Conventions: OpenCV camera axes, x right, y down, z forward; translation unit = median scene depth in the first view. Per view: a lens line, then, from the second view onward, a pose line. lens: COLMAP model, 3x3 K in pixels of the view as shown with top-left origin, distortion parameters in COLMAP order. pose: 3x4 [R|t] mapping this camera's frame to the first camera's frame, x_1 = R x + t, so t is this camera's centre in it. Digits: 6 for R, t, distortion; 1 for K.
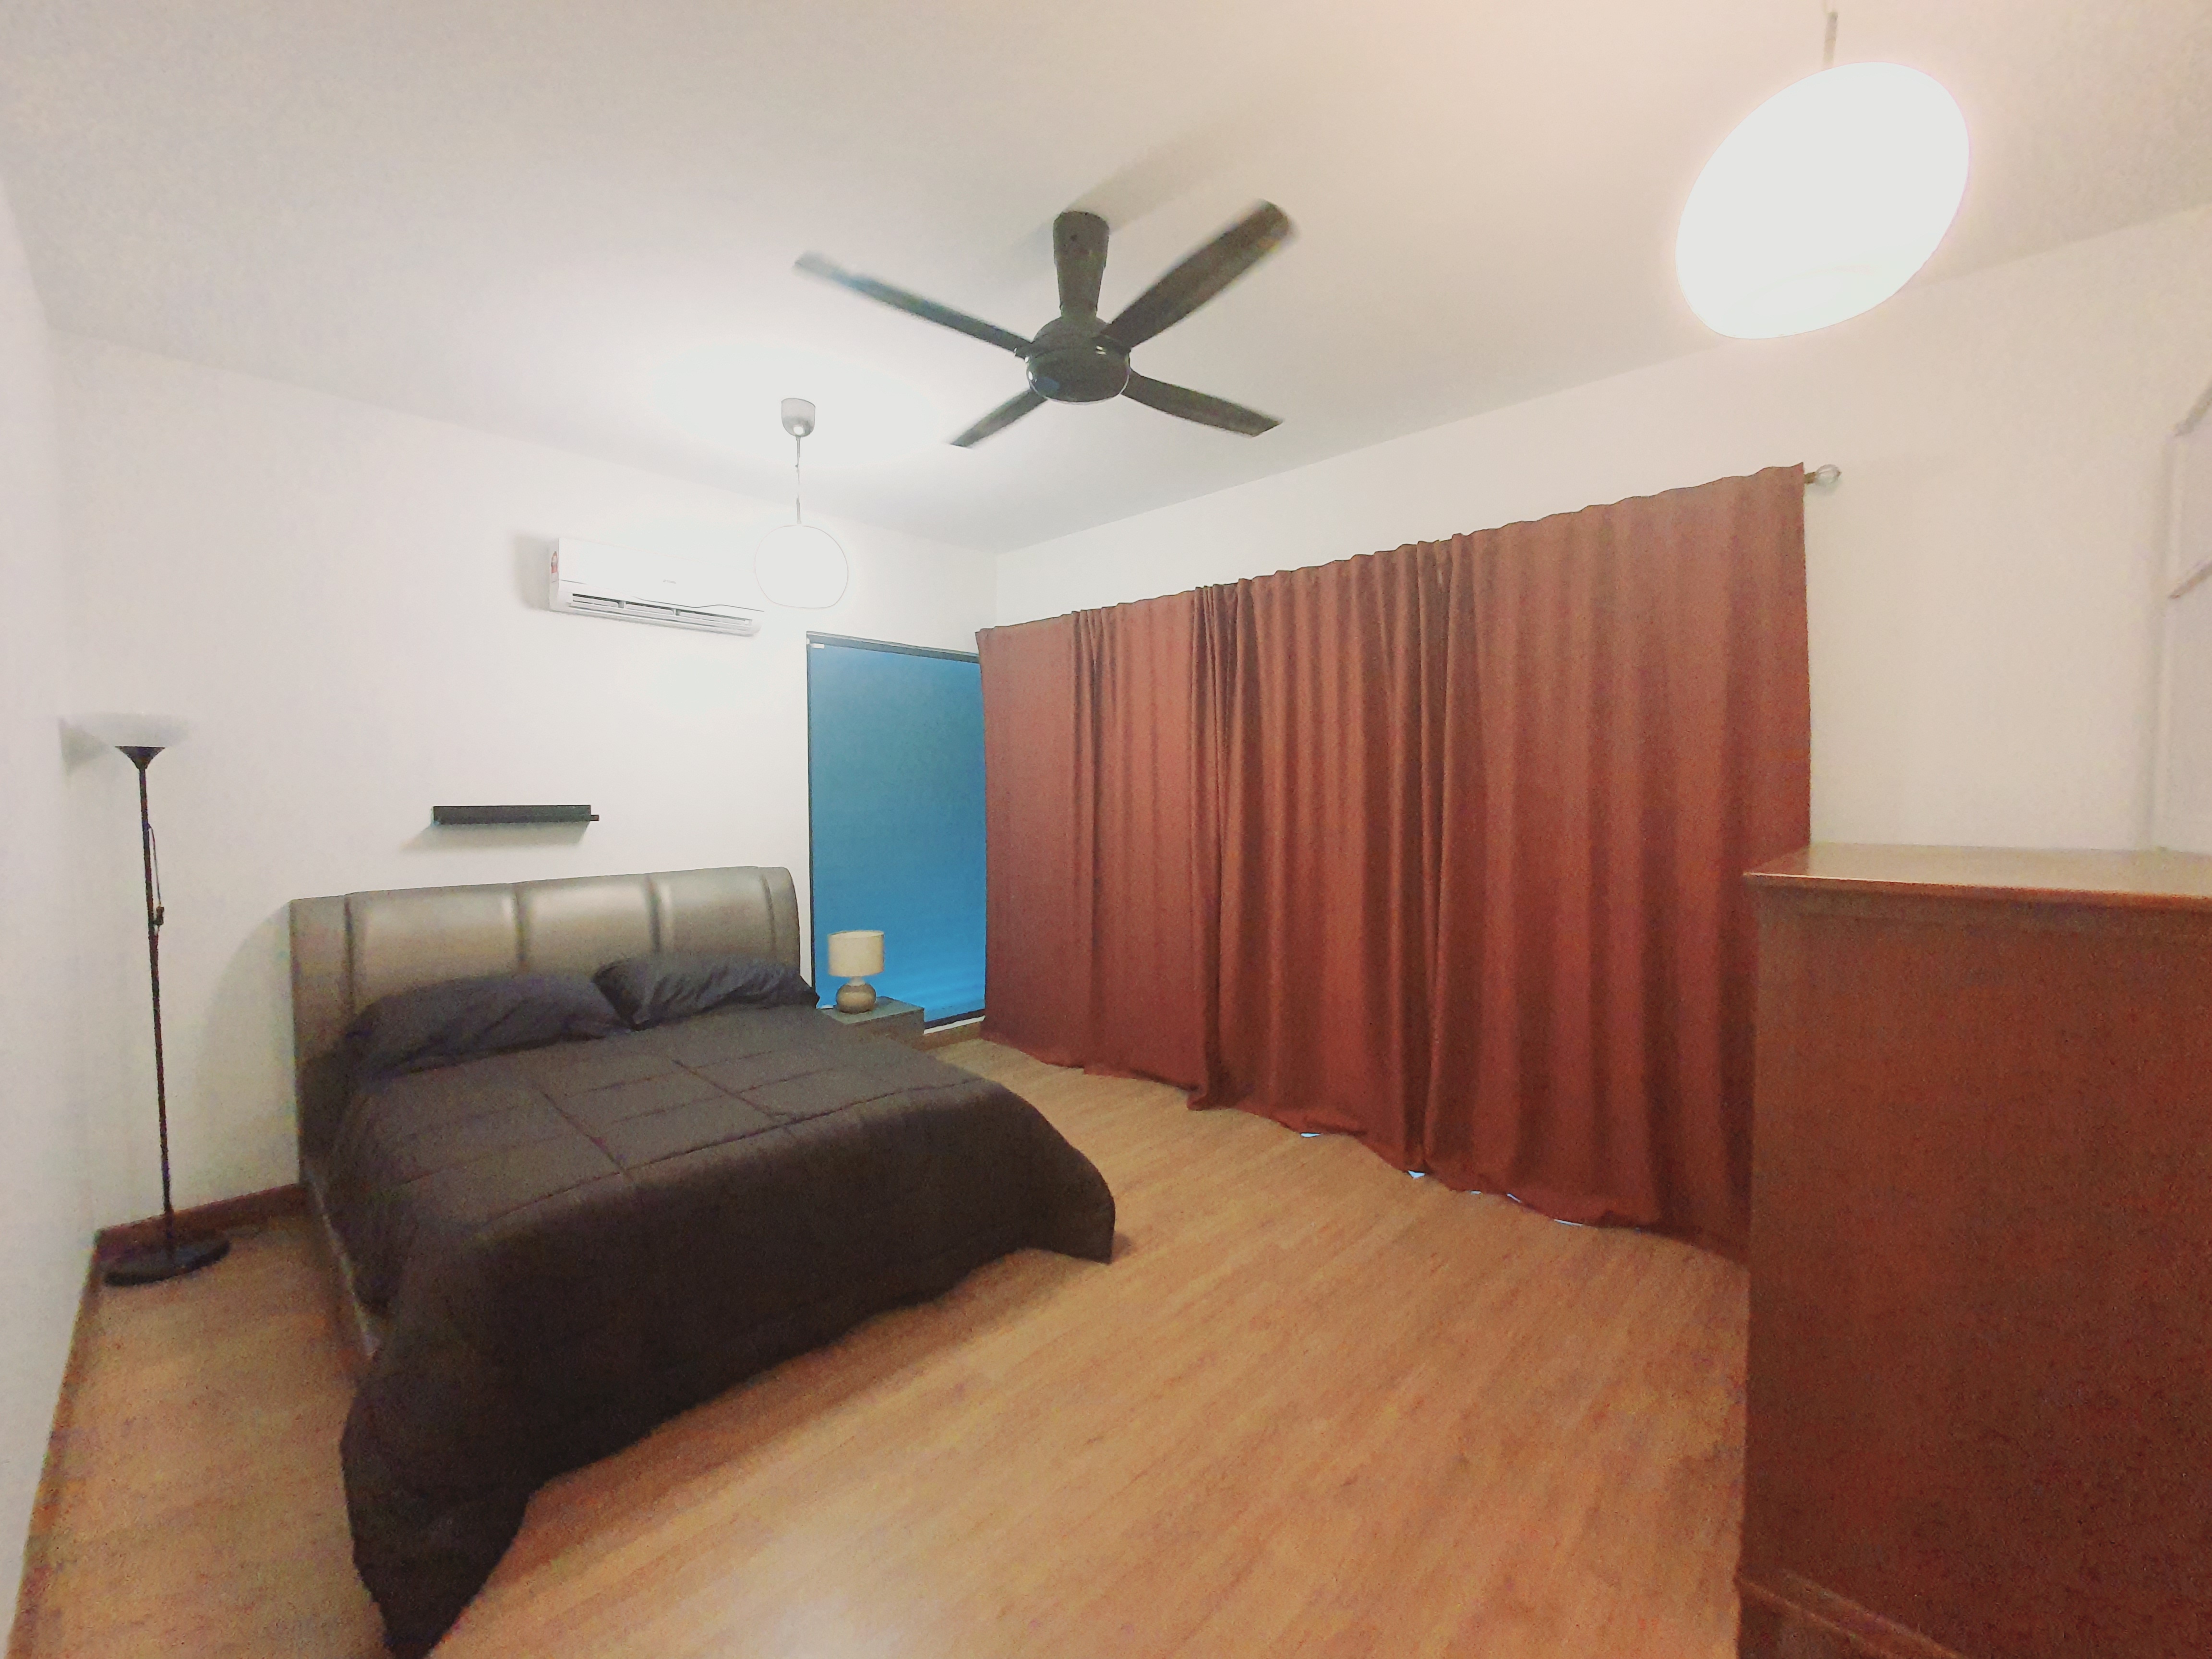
lens RADIAL K [[879.6, 0, 1107.4], [0, 879.6, 831.7], [0, 0, 1]] dist [-0.000529, -0.000957]
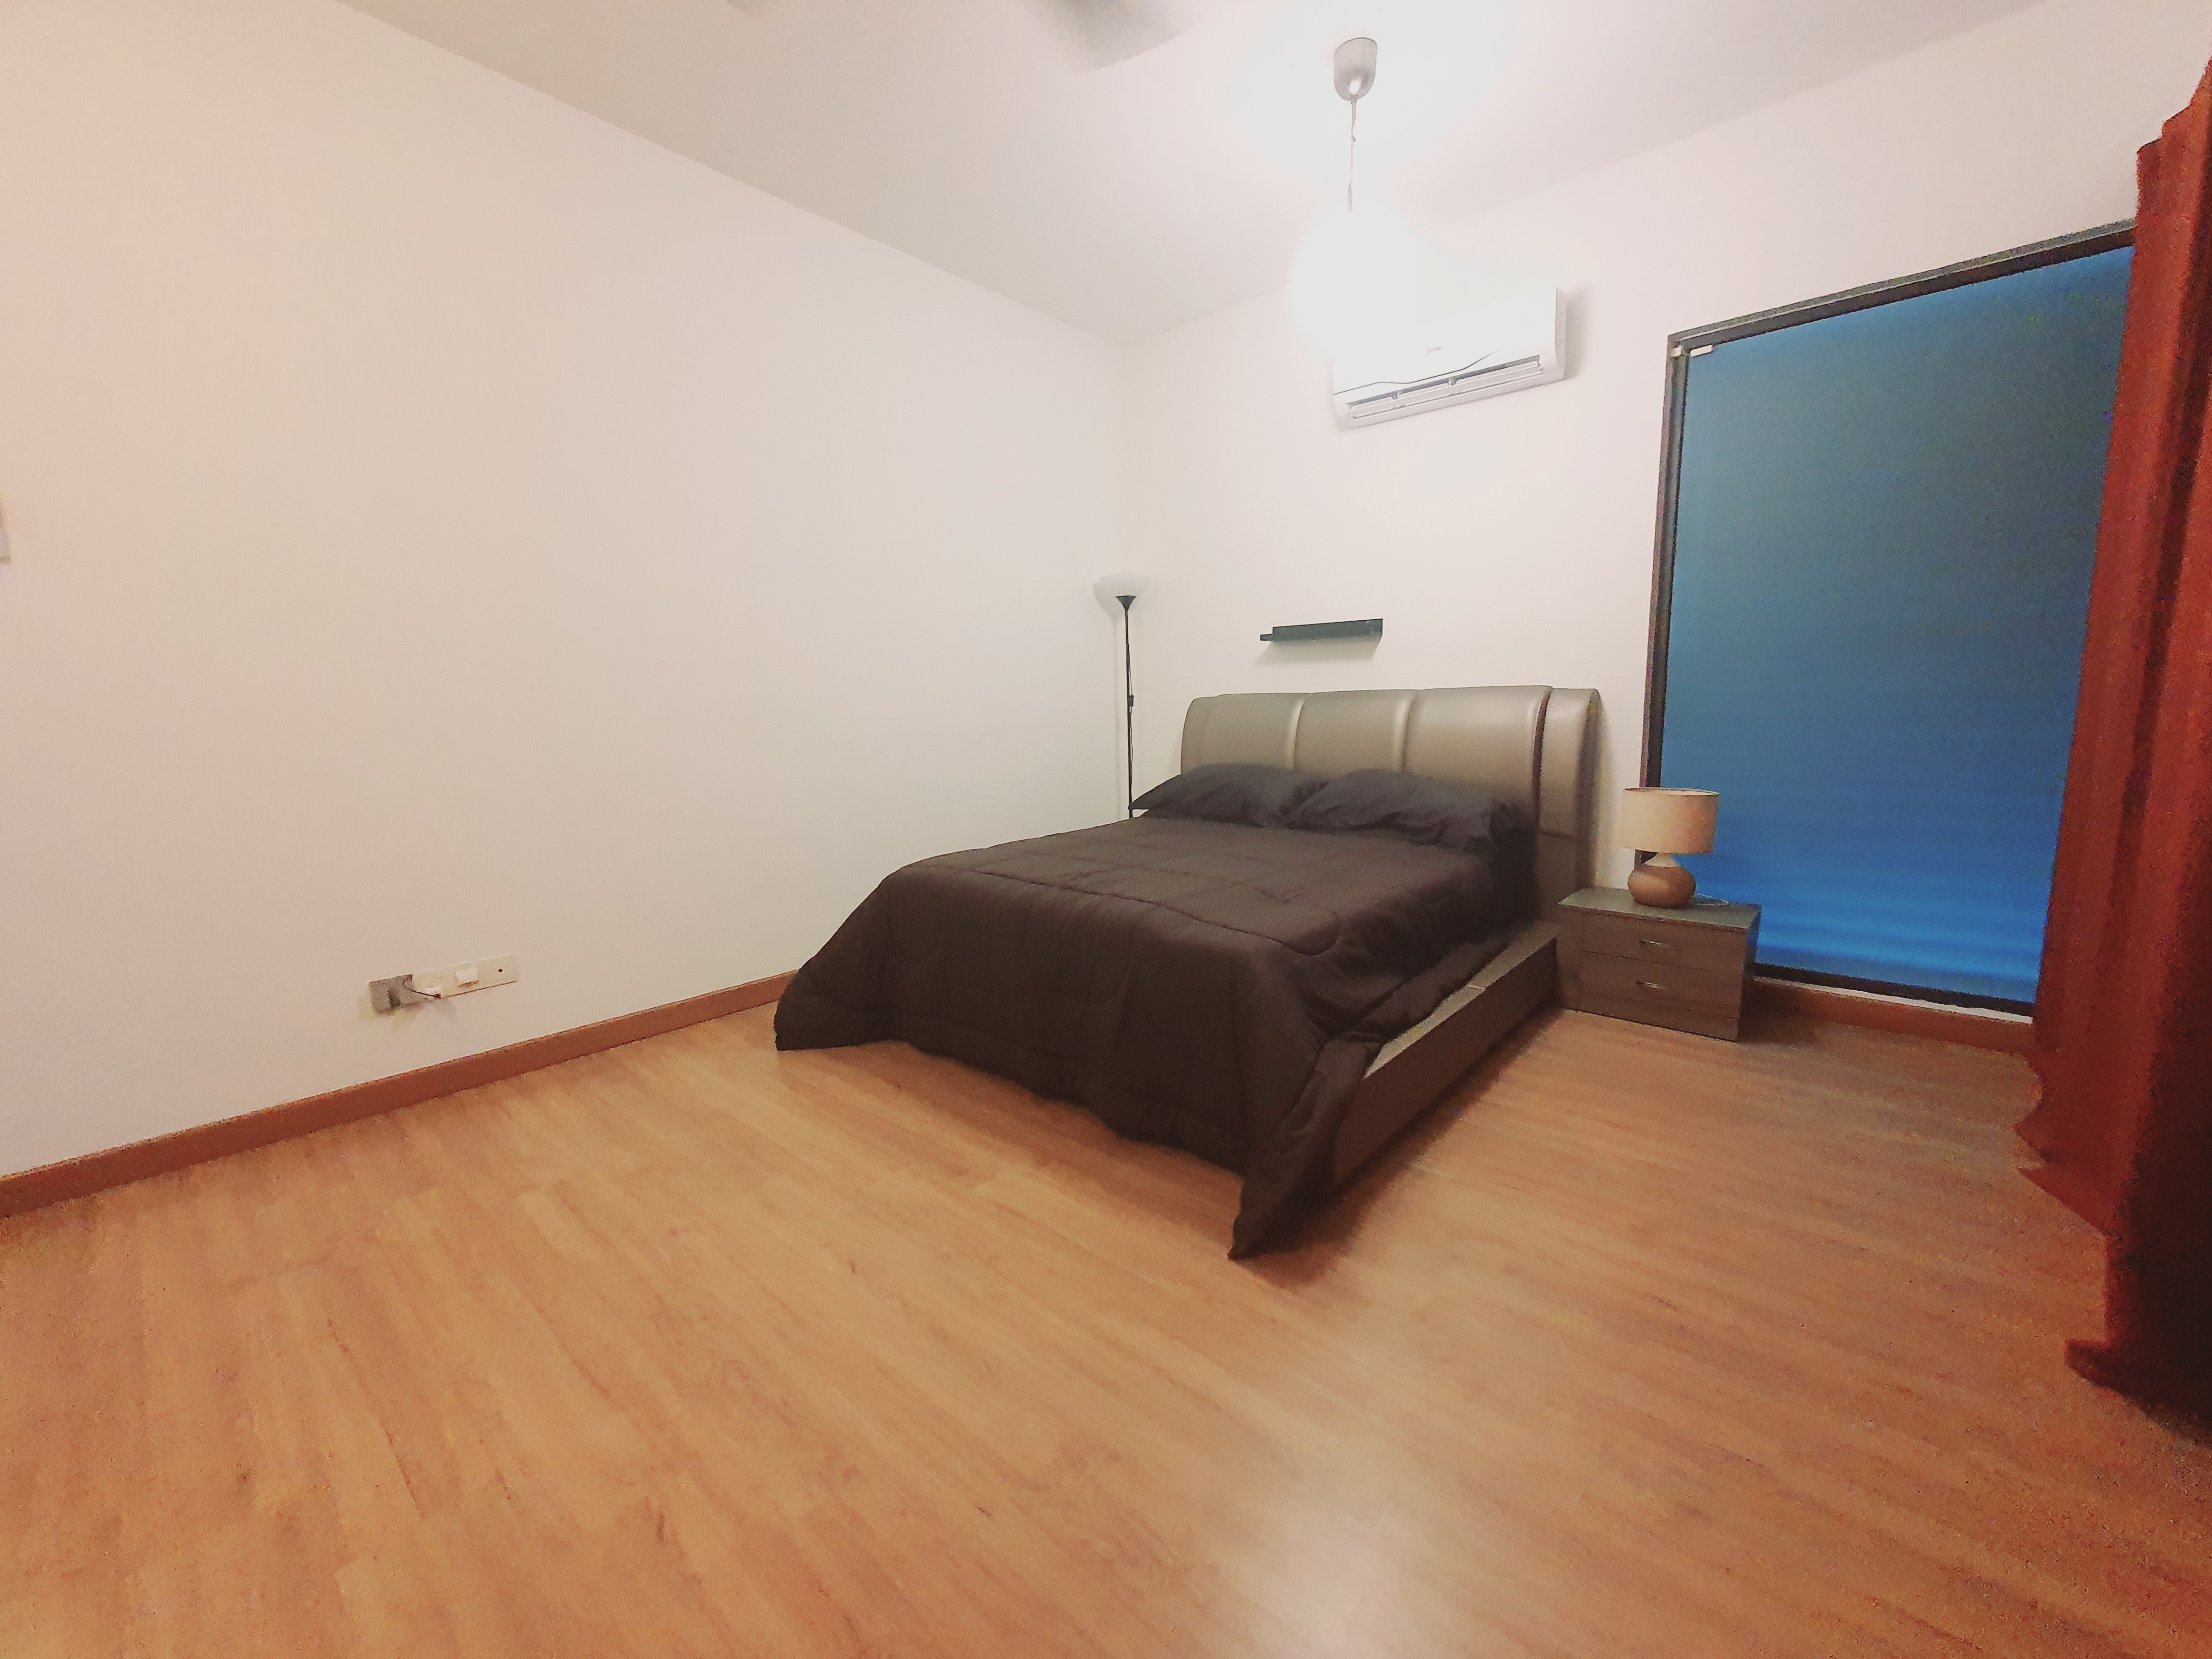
lens RADIAL K [[879.6, 0, 1103.9], [0, 879.6, 825.5], [0, 0, 1]] dist [-0.000529, -0.000957]
pose [[0.036608, 0.138927, -0.989626, 0.510364], [-0.029312, 0.990013, 0.137897, 0.088894], [0.998900, 0.023960, 0.040315, 0.777092]]
